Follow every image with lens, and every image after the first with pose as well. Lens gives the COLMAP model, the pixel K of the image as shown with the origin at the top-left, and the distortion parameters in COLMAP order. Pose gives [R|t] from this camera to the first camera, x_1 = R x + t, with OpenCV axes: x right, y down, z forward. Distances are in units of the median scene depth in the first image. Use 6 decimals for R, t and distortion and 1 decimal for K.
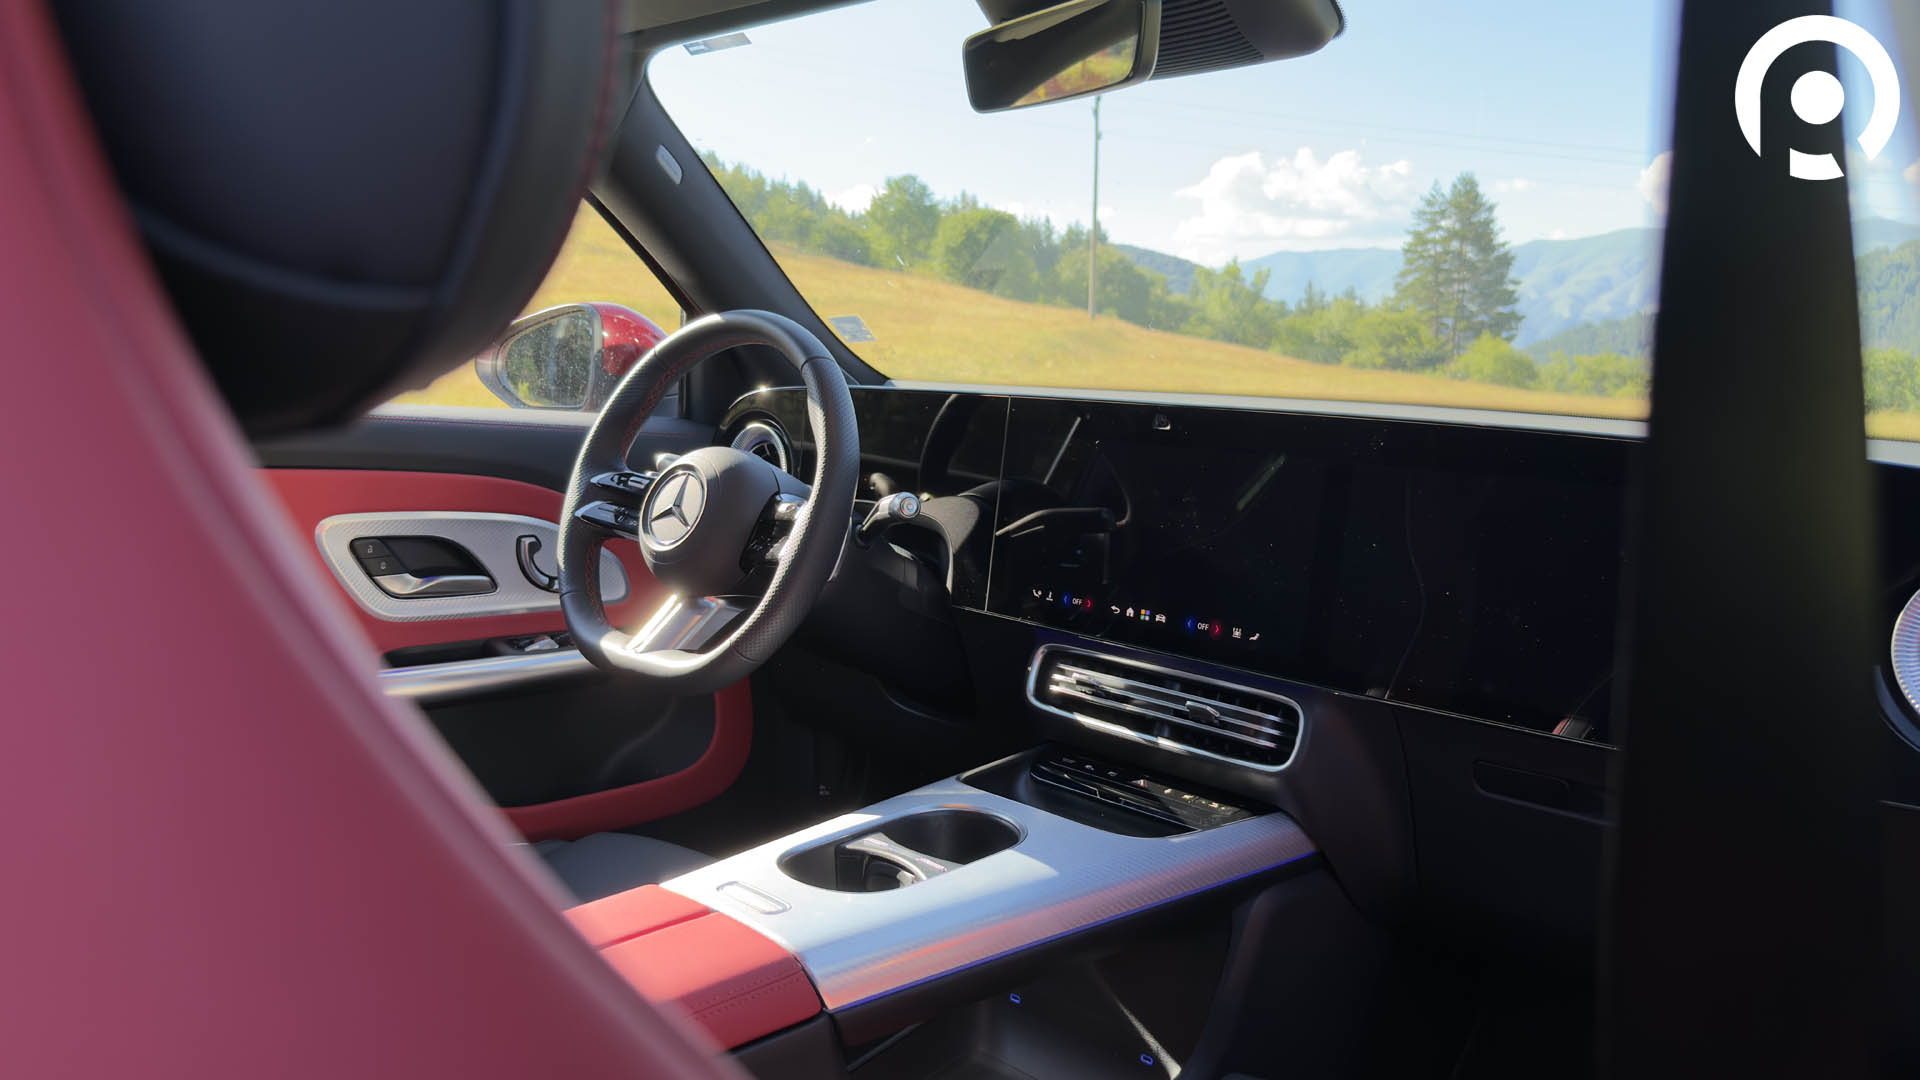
lens RADIAL K [[1332.0, 0, 941.2], [0, 1332.0, 558.1], [0, 0, 1]] dist [0.066428, -0.110828]
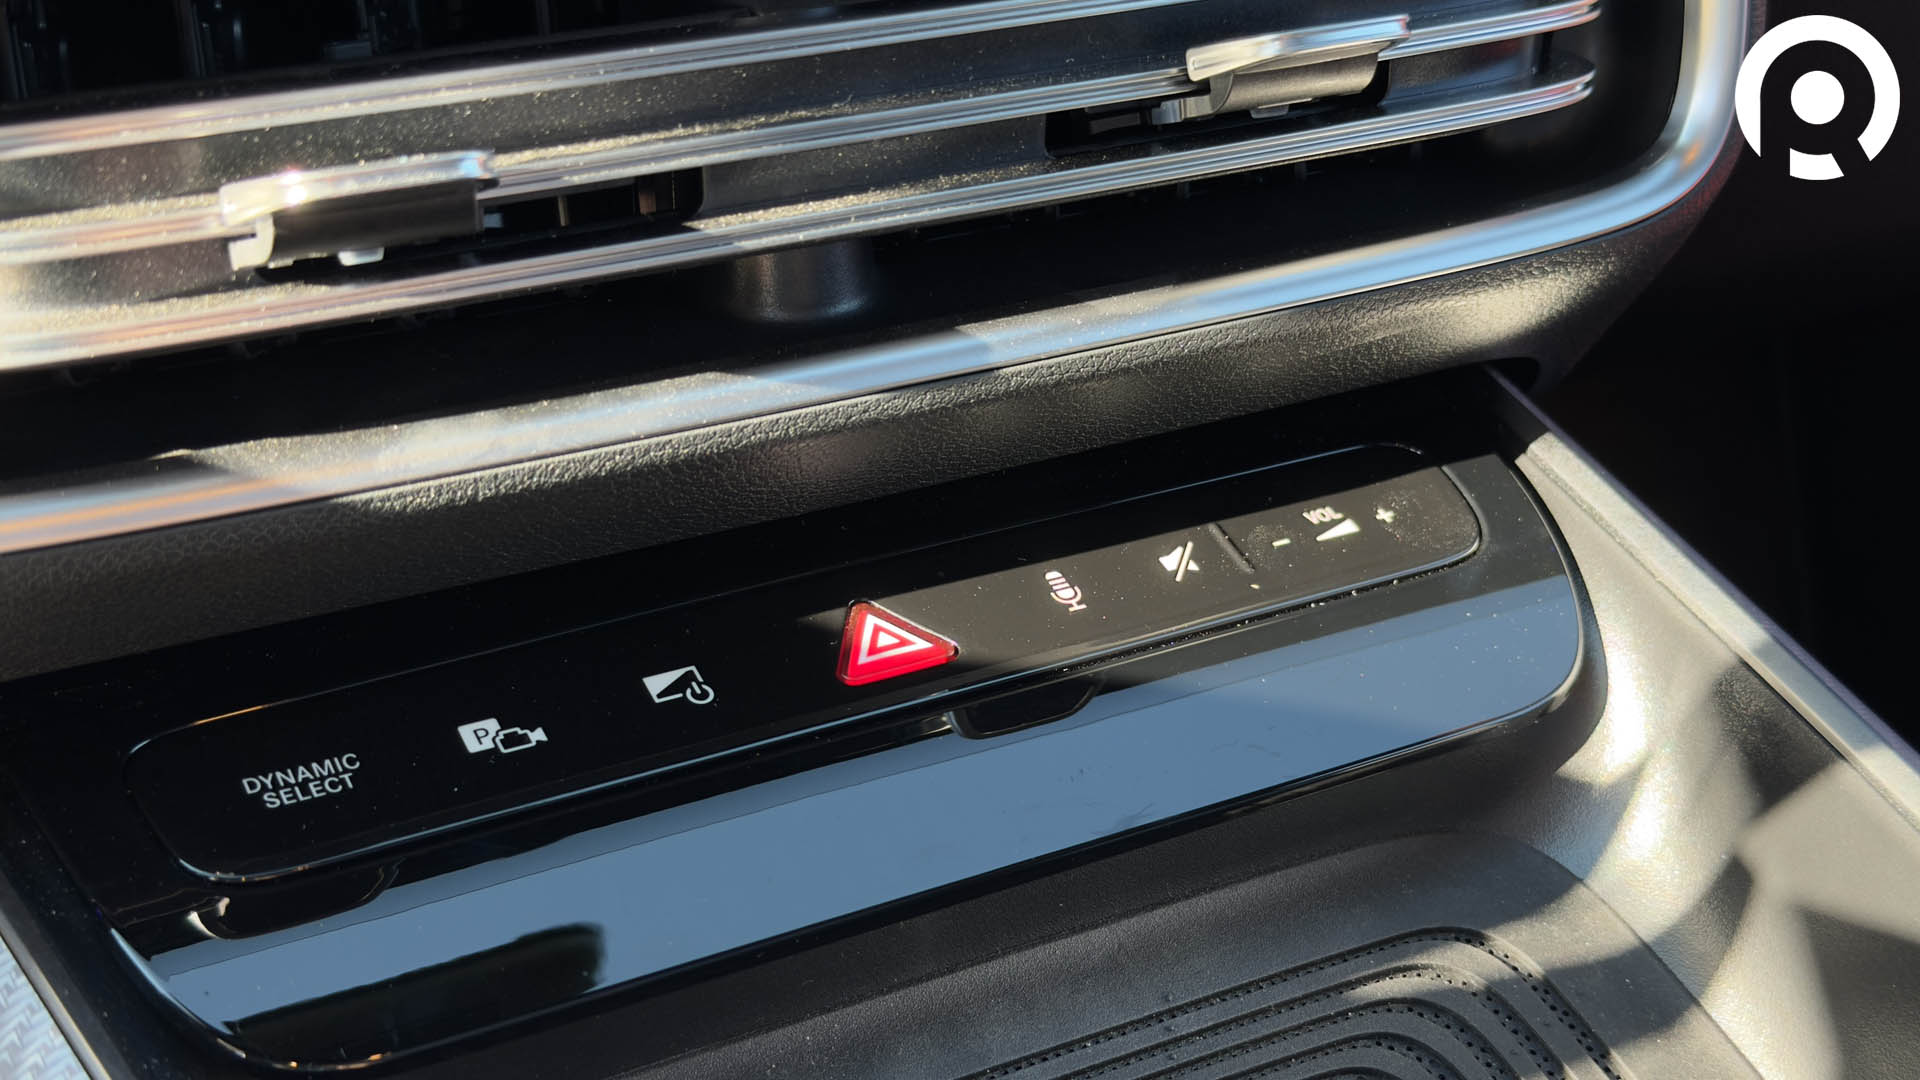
lens RADIAL K [[2644.4, 0, 925.6], [0, 2644.4, 437.9], [0, 0, 1]] dist [0.125844, 0.000000]
pose [[0.314619, -0.525883, 0.790229, -0.077347], [0.068432, 0.842906, 0.533692, -0.013268], [-0.946748, -0.113833, 0.301181, 0.903627]]
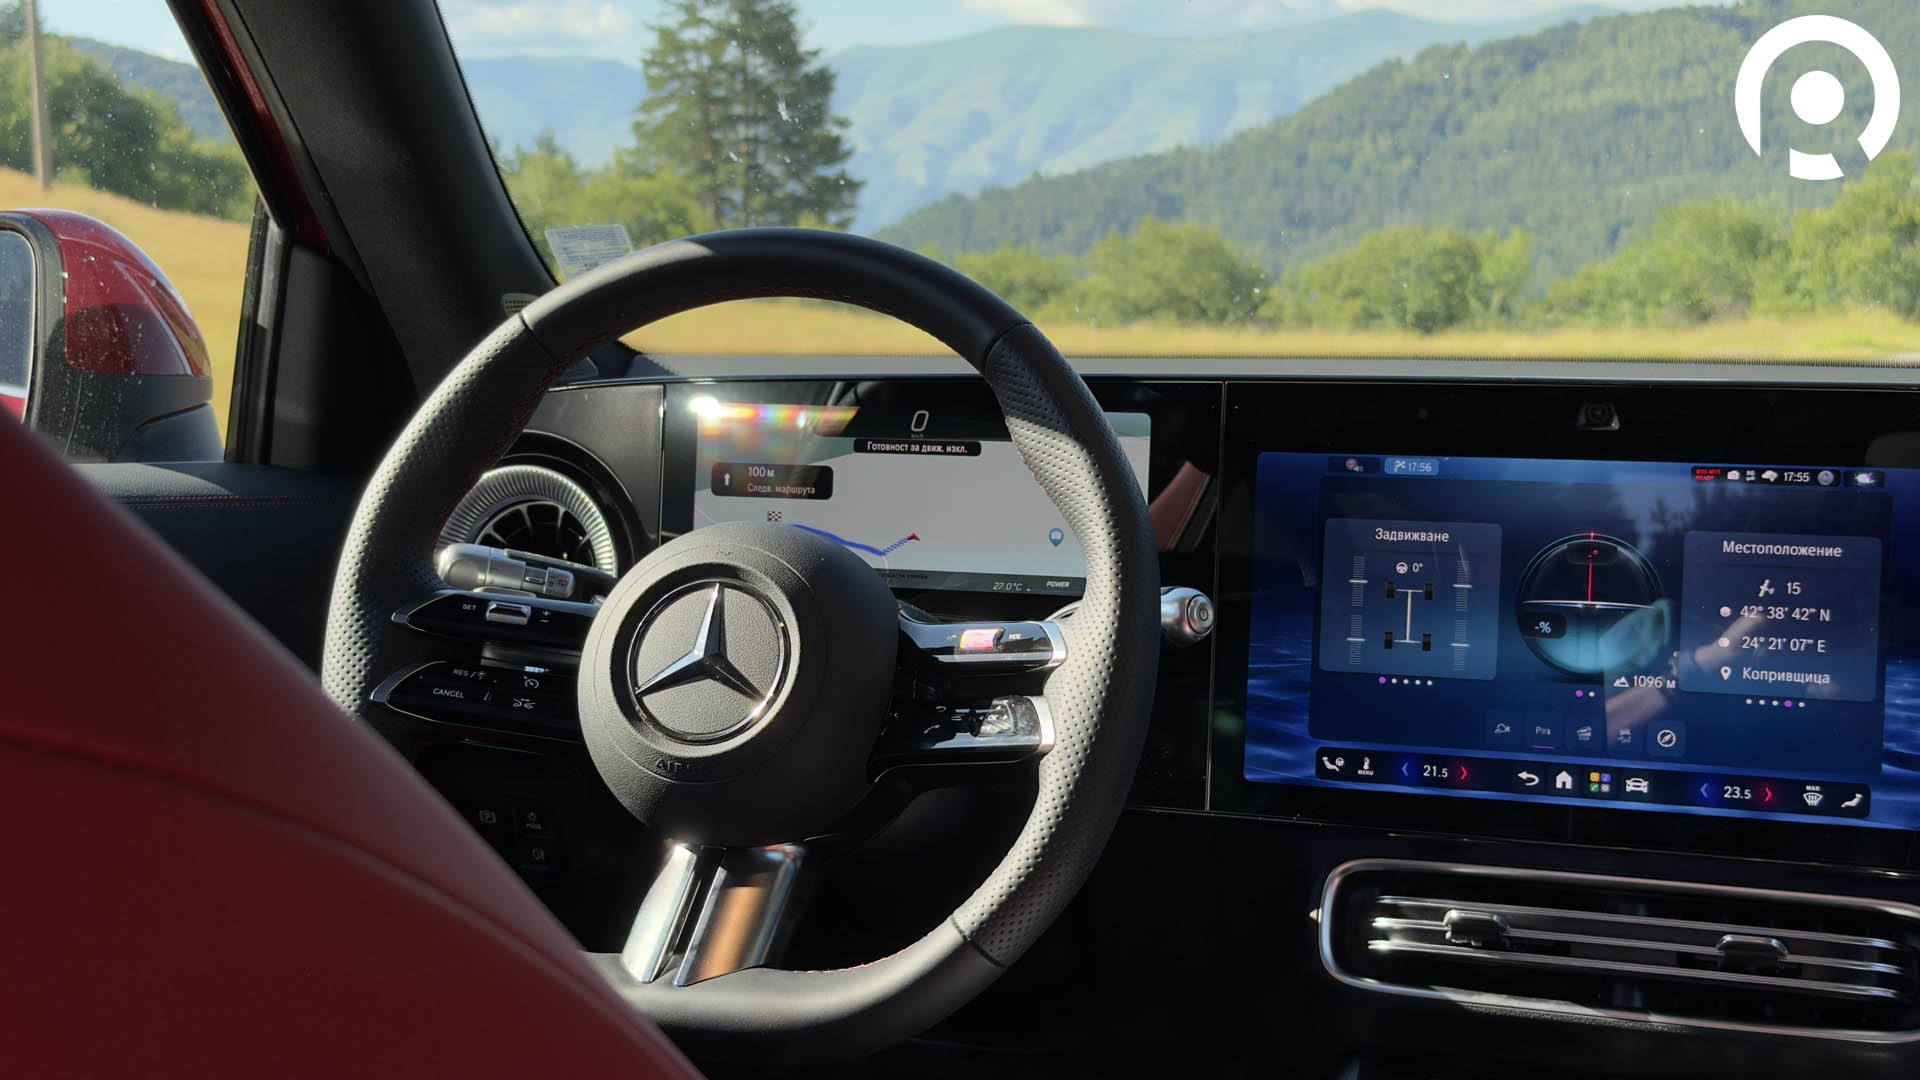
lens RADIAL K [[2644.4, 0, 969.4], [0, 2644.4, 581.0], [0, 0, 1]] dist [0.125844, 0.000000]
pose [[0.900946, -0.077628, 0.426931, -0.514500], [0.091181, 0.995770, -0.011359, -0.047519], [-0.424243, 0.049162, 0.904213, 0.144441]]
